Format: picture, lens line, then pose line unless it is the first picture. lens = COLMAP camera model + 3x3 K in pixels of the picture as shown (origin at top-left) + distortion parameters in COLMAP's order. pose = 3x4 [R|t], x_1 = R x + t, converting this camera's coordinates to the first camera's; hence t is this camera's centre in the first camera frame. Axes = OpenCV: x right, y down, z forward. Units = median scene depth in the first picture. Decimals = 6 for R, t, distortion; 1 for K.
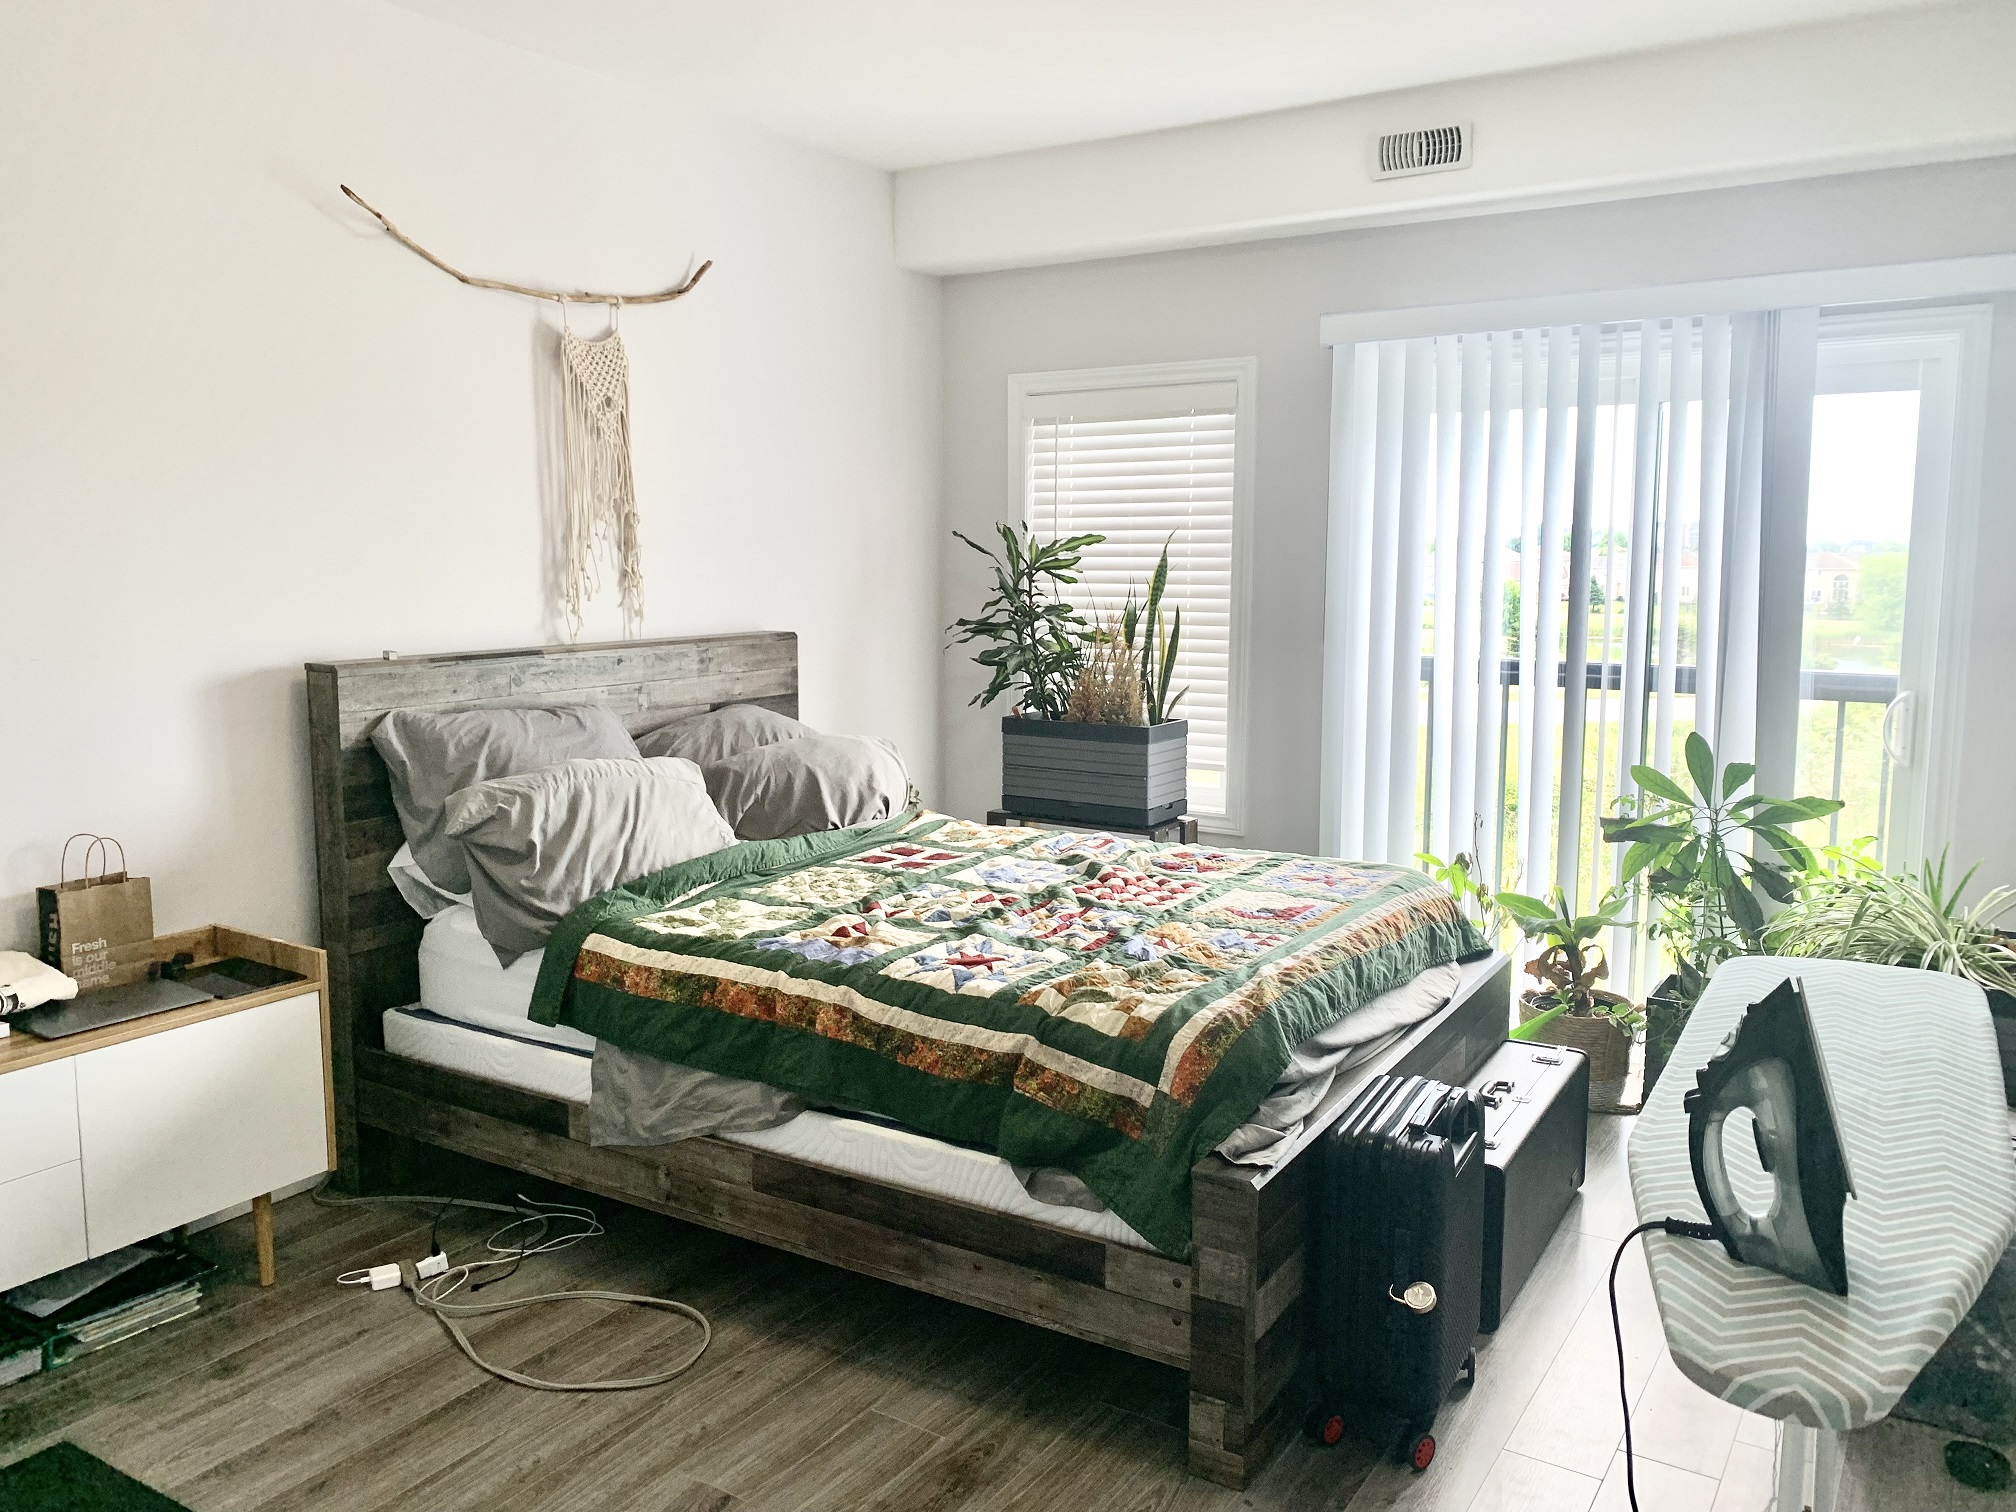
lens RADIAL K [[1520.2, 0, 991.4], [0, 1520.2, 751.1], [0, 0, 1]] dist [0.010686, -0.012941]
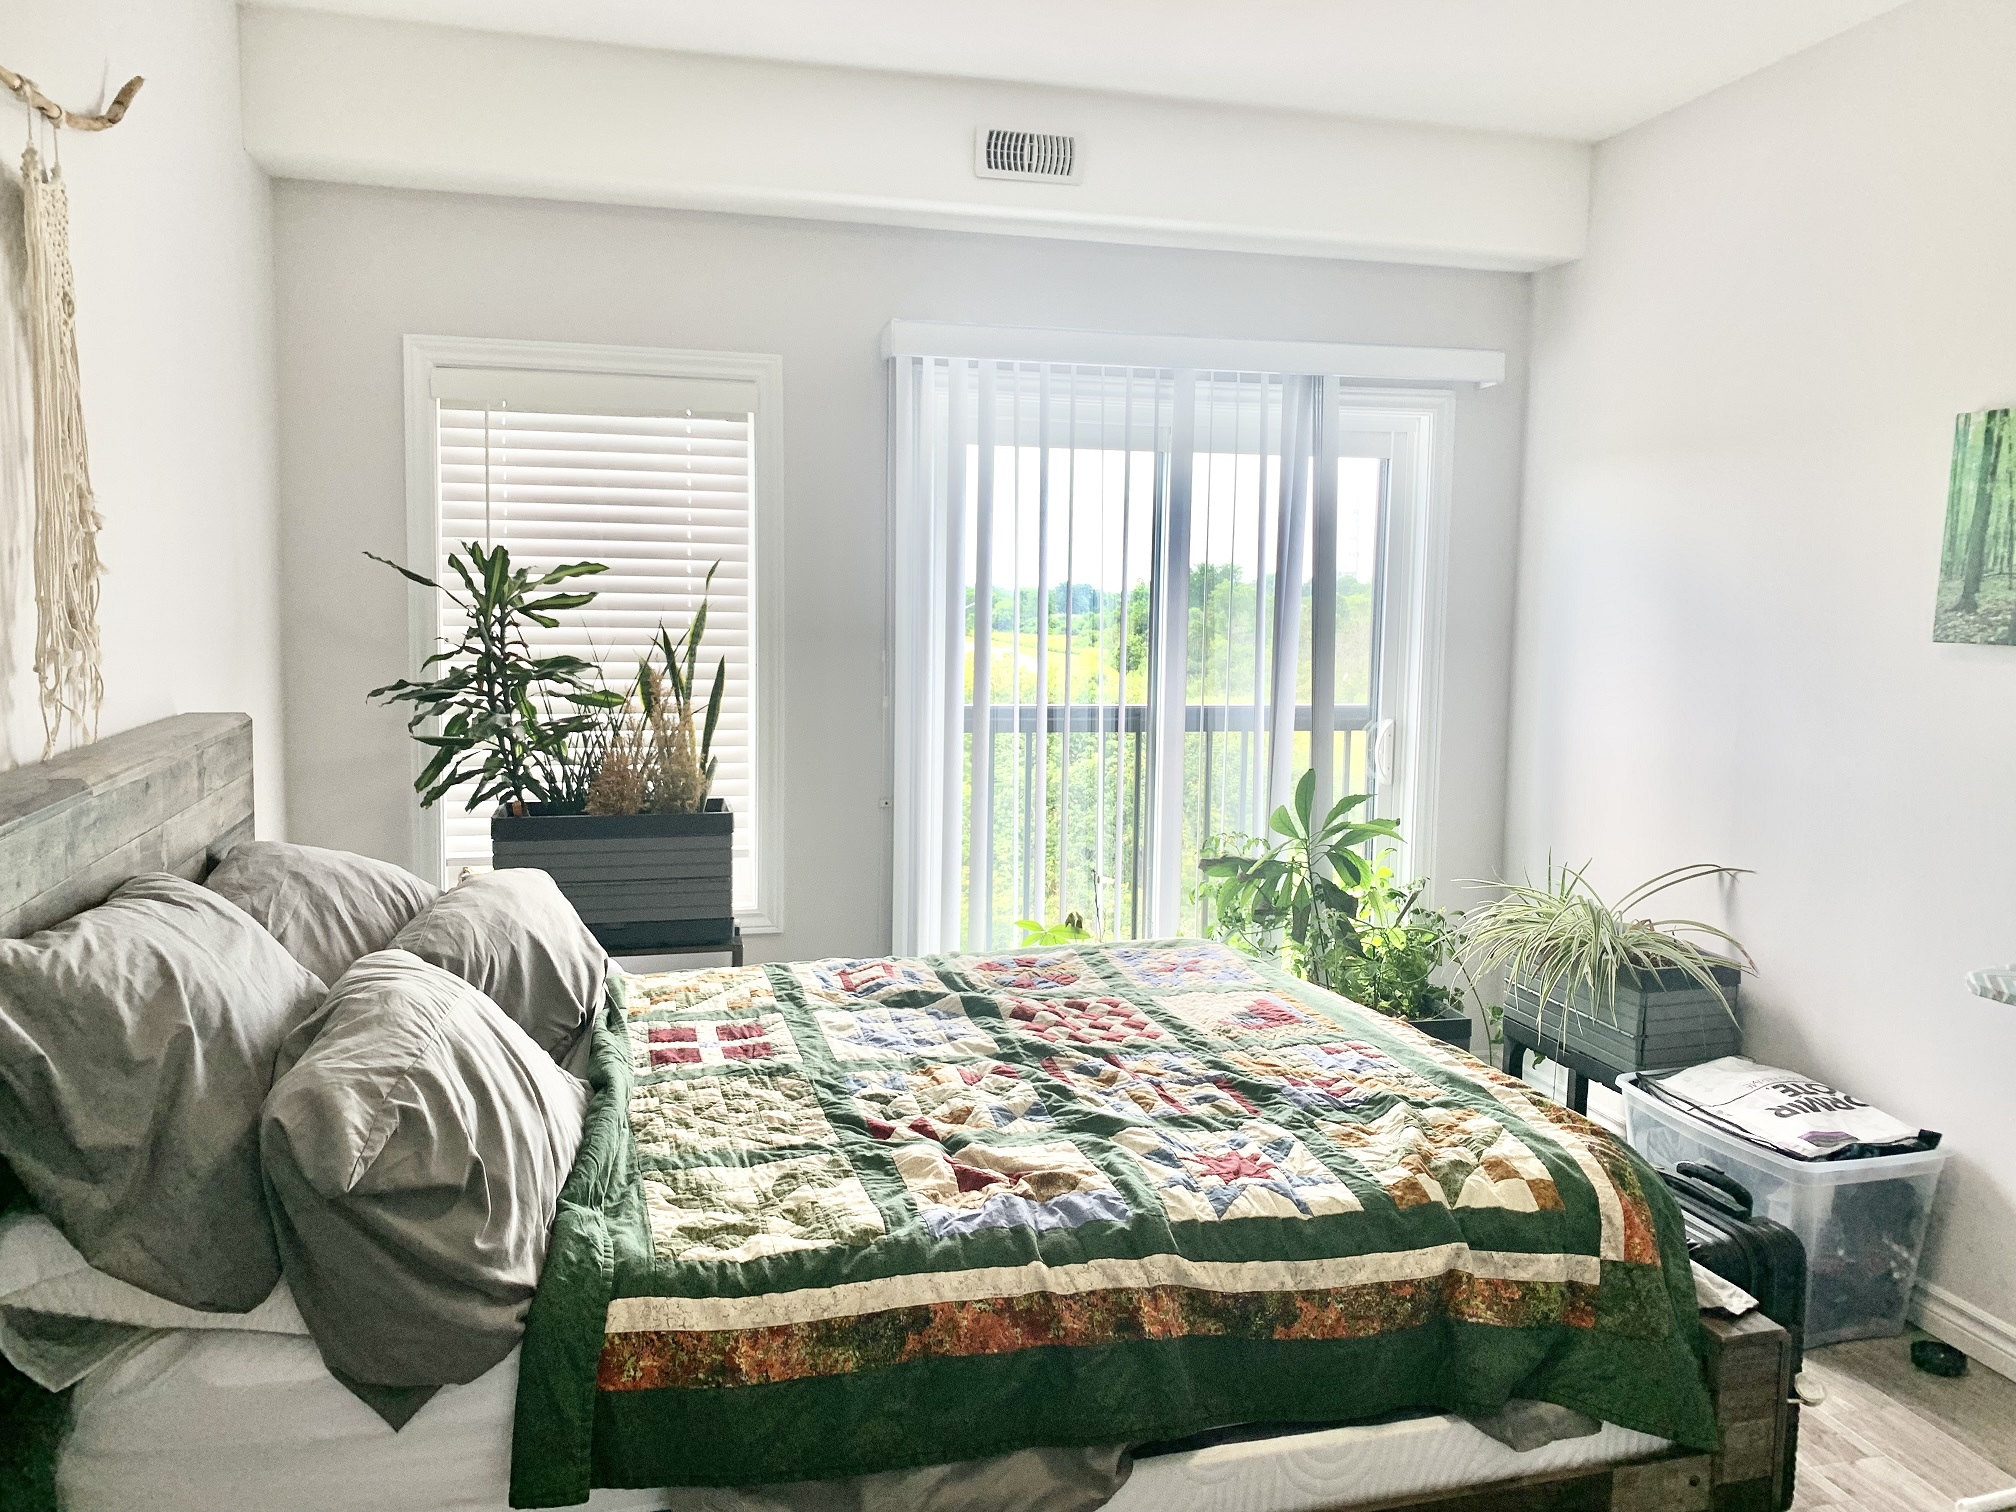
lens RADIAL K [[1556.3, 0, 1009.3], [0, 1556.3, 746.0], [0, 0, 1]] dist [-0.060027, 0.075961]
pose [[0.679183, -0.063038, 0.731257, -0.536747], [0.078539, 0.996826, 0.012986, -0.069313], [-0.729755, 0.048613, 0.681979, 0.501359]]
